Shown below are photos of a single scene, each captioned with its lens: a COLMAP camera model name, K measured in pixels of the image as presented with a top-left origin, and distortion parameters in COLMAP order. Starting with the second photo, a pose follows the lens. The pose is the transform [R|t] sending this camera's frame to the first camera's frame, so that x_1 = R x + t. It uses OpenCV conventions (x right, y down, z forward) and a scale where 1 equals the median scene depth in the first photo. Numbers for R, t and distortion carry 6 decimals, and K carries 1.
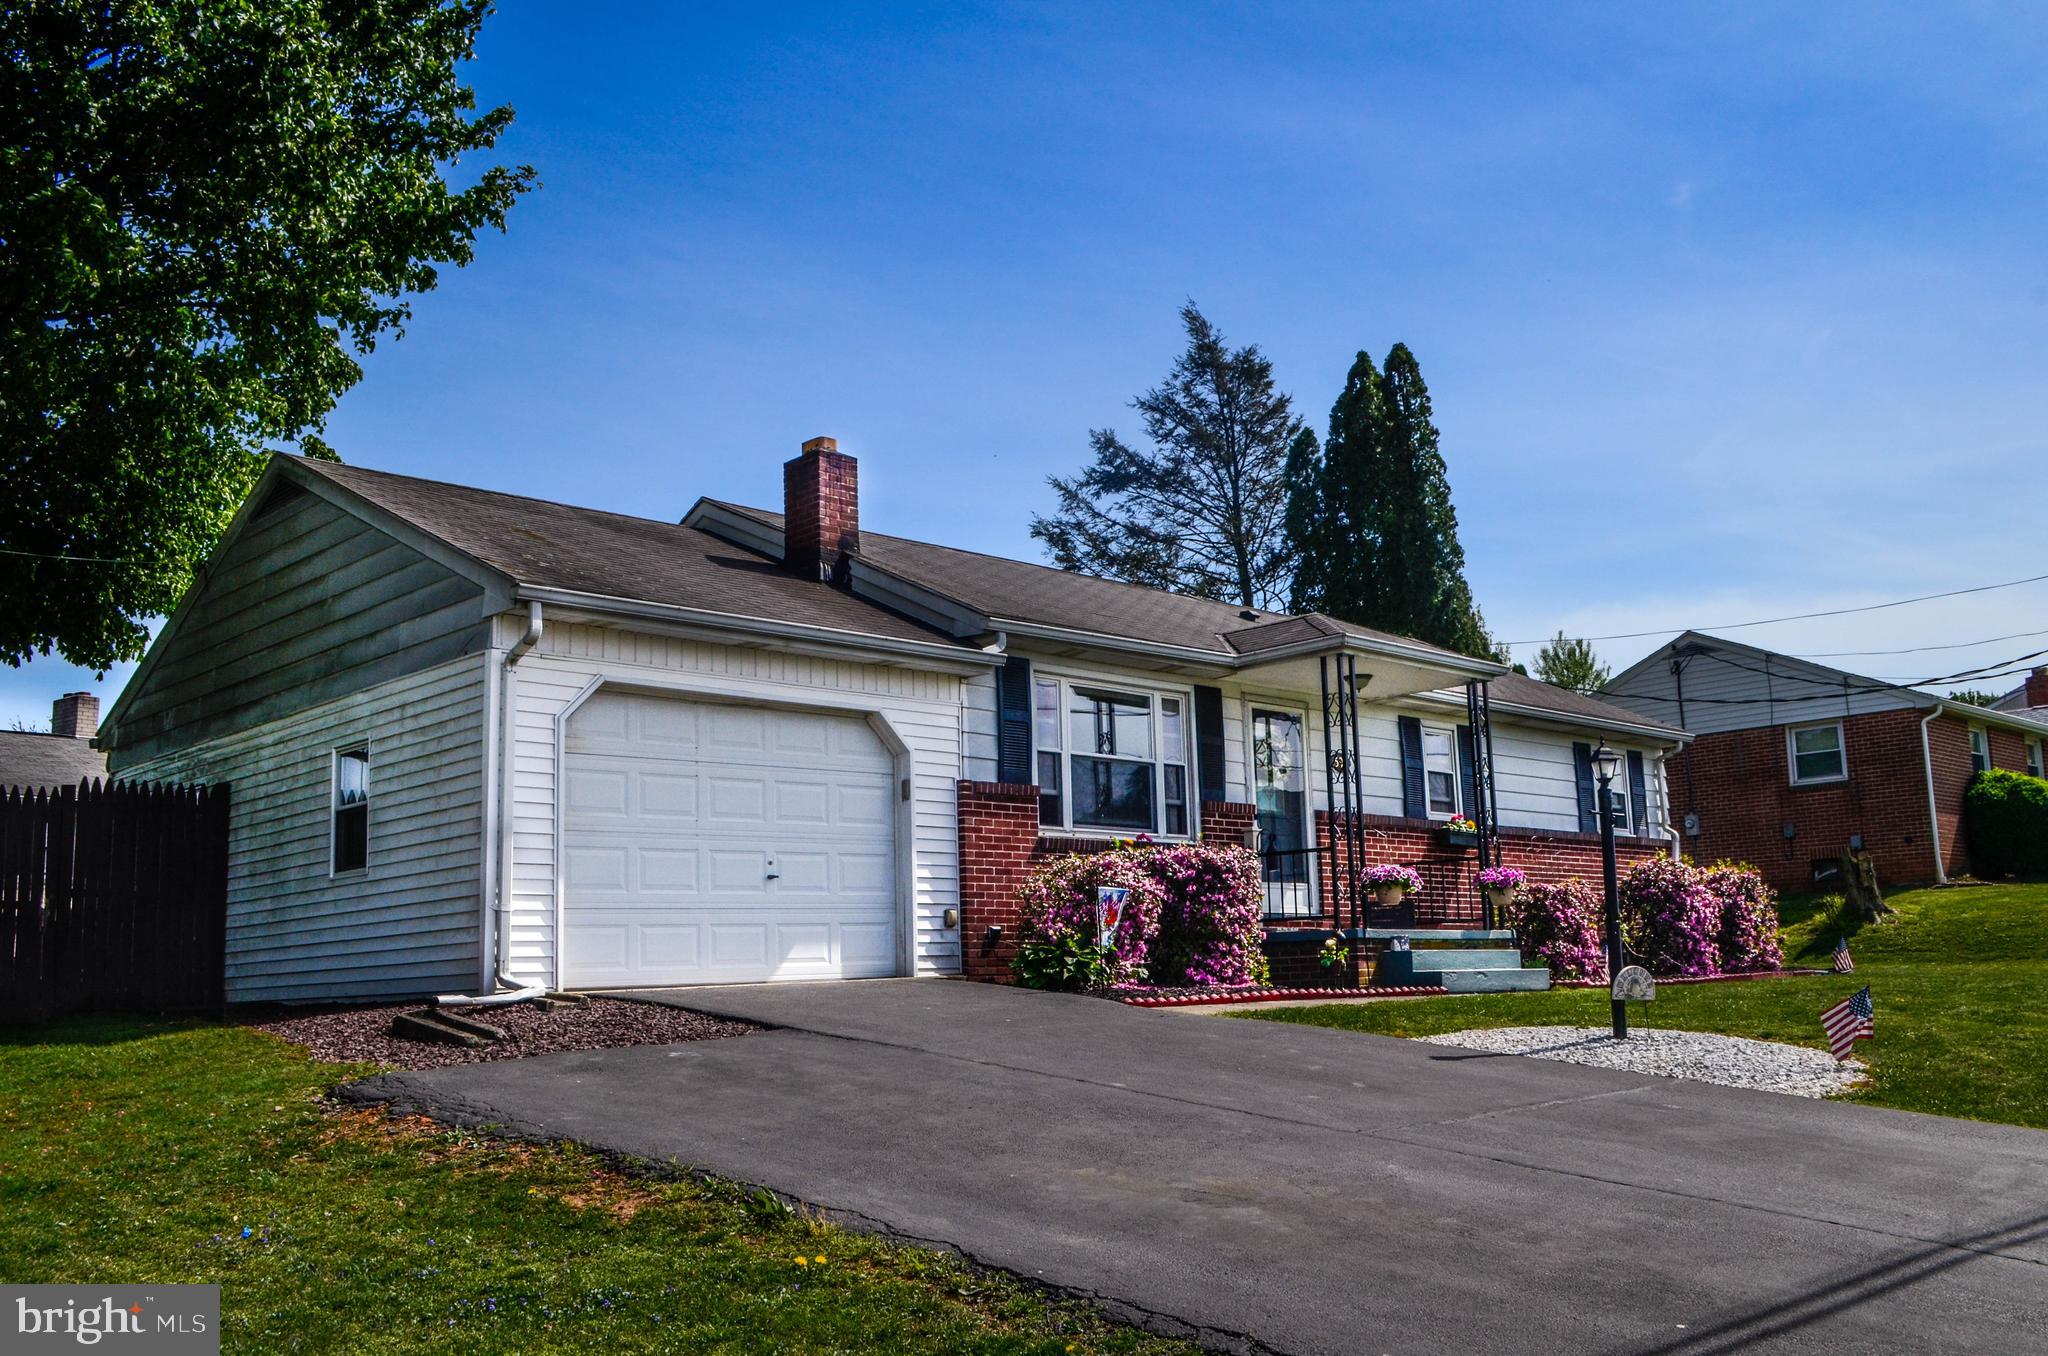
lens RADIAL K [[1874.8, 0, 1034.7], [0, 1874.8, 678.4], [0, 0, 1]] dist [-0.009373, -0.002261]
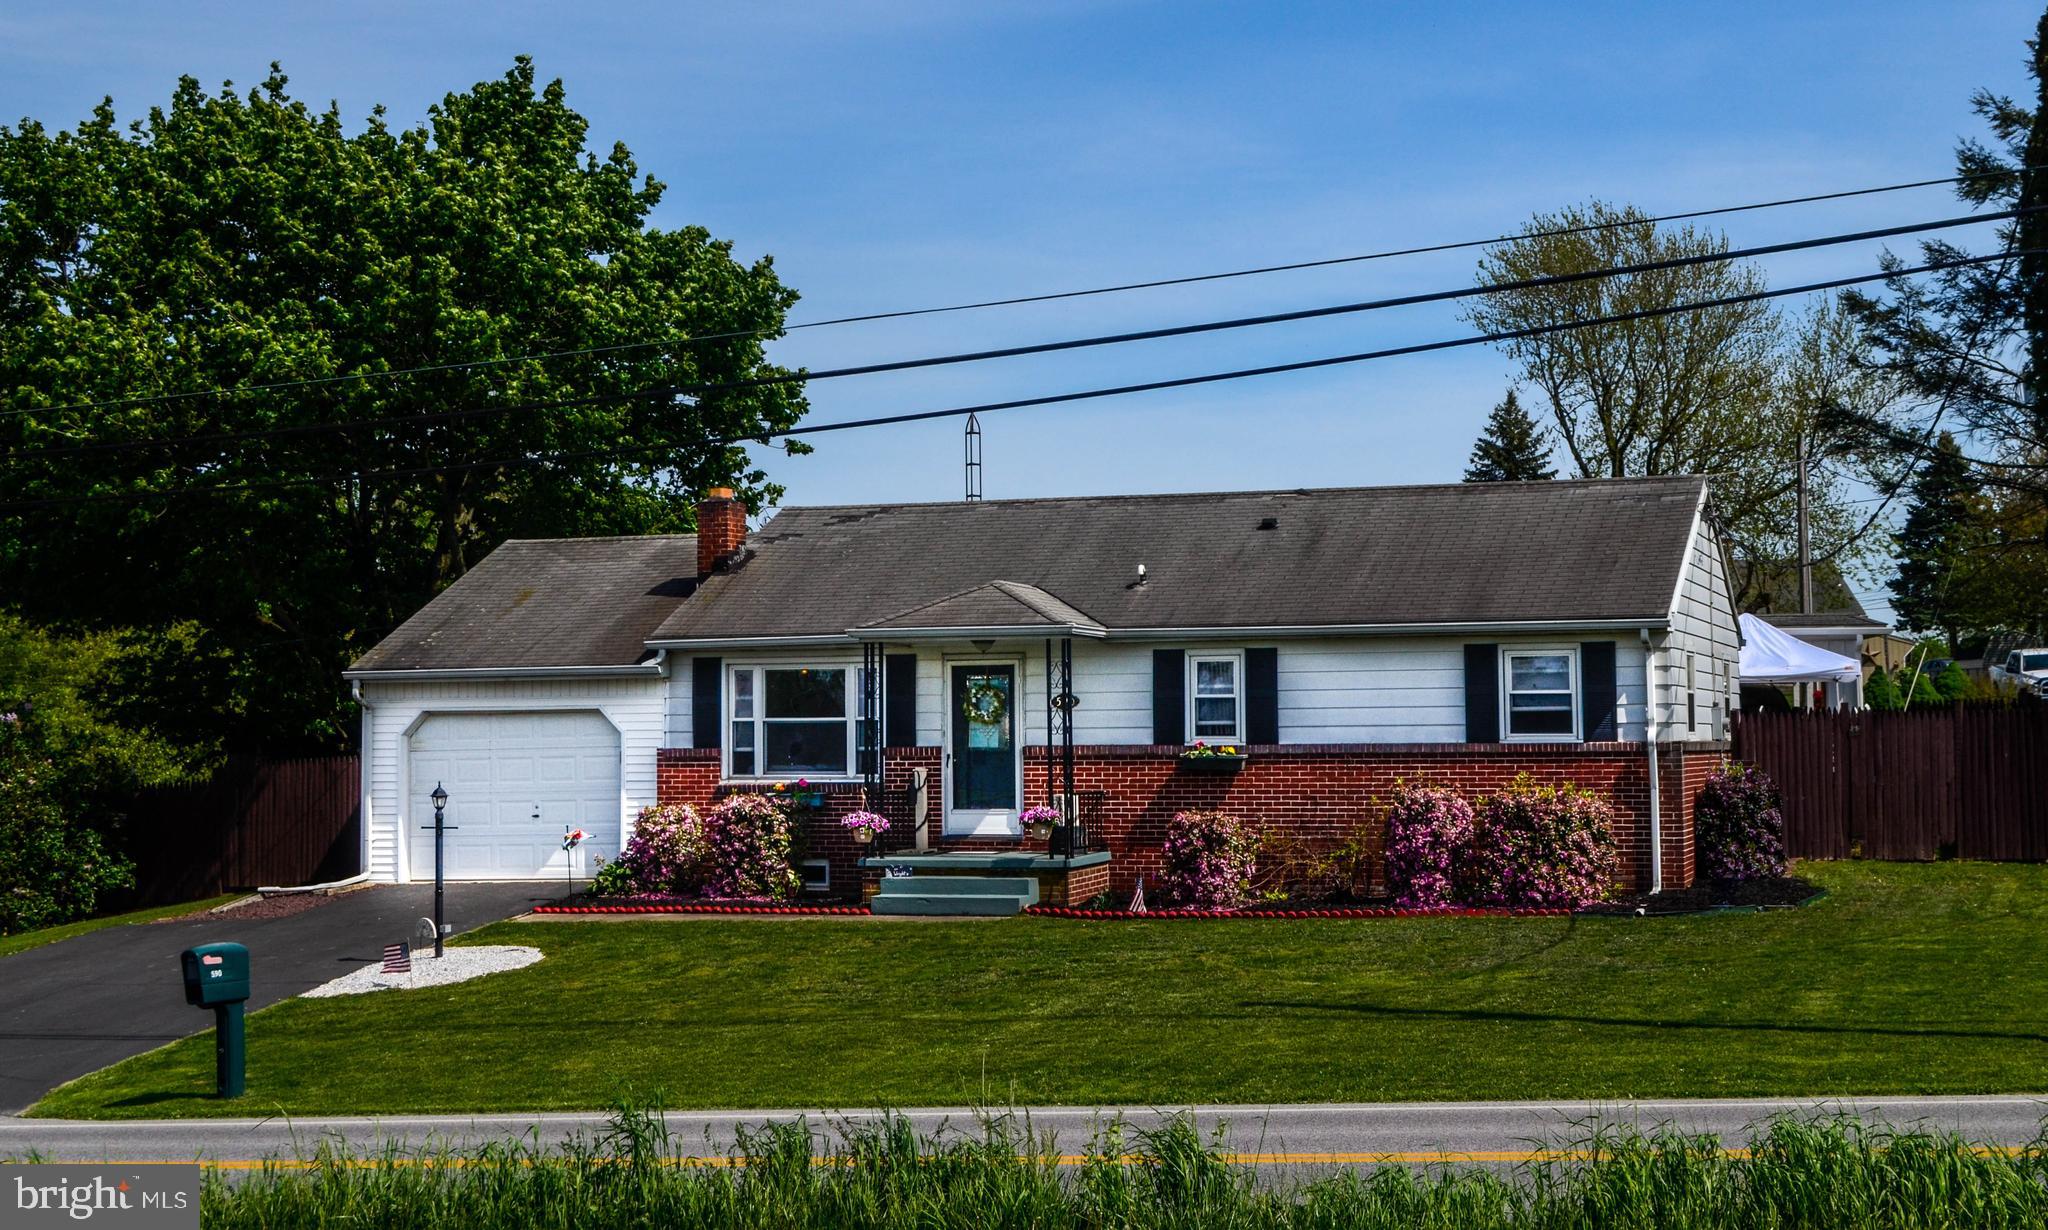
lens RADIAL K [[3017.8, 0, 1033.3], [0, 3017.8, 598.3], [0, 0, 1]] dist [0.020748, 0.000000]
pose [[0.429999, -0.011835, -0.902752, 2.288586], [0.152474, 0.986503, 0.059693, -0.164024], [0.889861, -0.163314, 0.426000, 0.264279]]
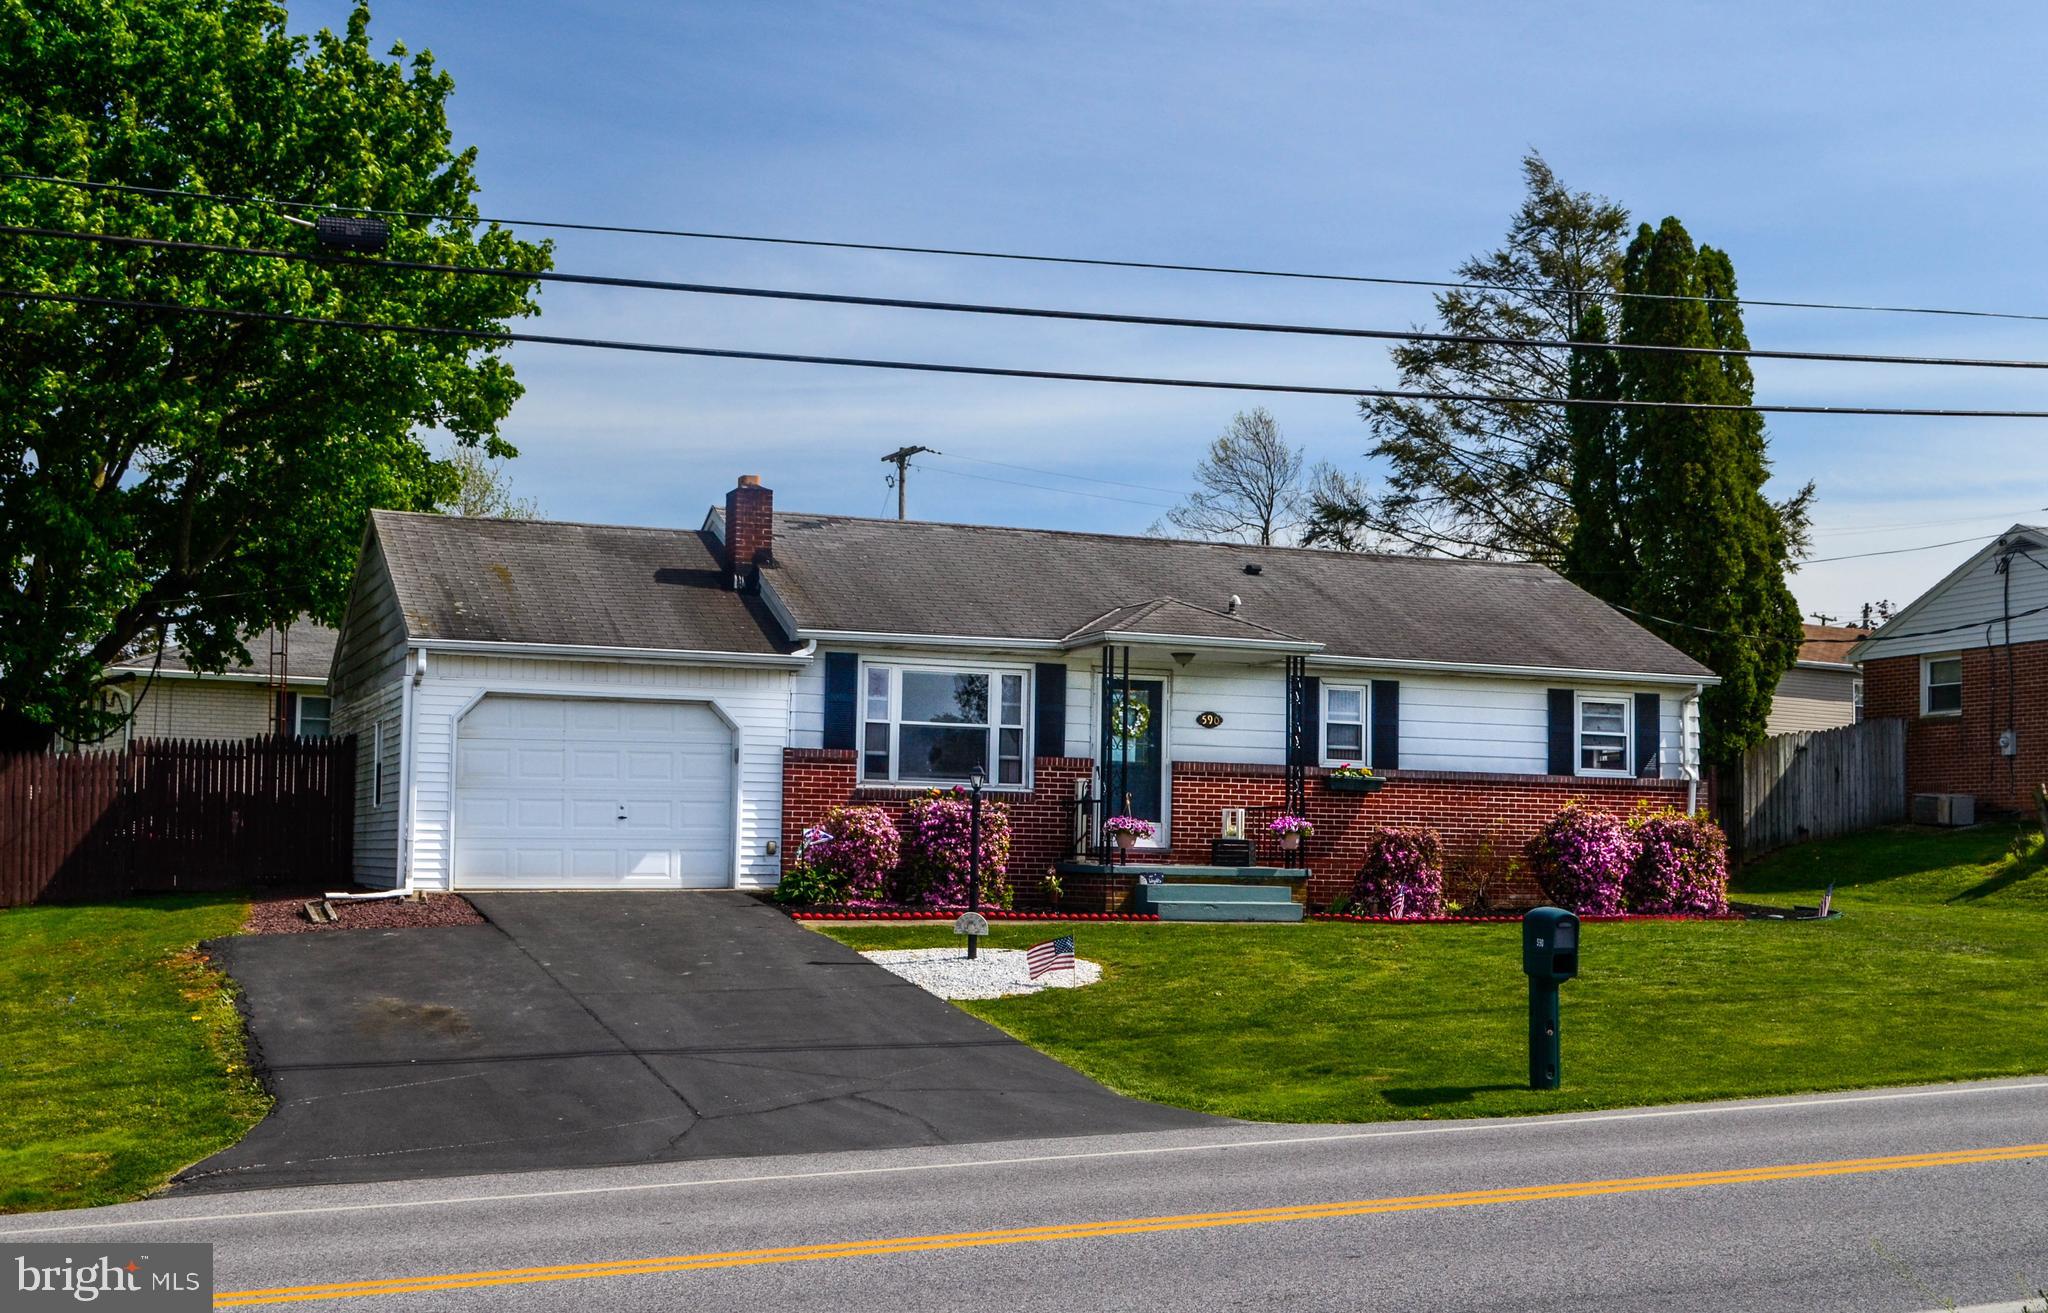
lens RADIAL K [[2587.8, 0, 1017.4], [0, 2587.8, 660.6], [0, 0, 1]] dist [0.011365, 0.000000]
pose [[0.916529, 0.014203, -0.399717, 0.883633], [0.023438, 0.995745, 0.089124, -0.176212], [0.399282, -0.091053, 0.912296, -0.662516]]
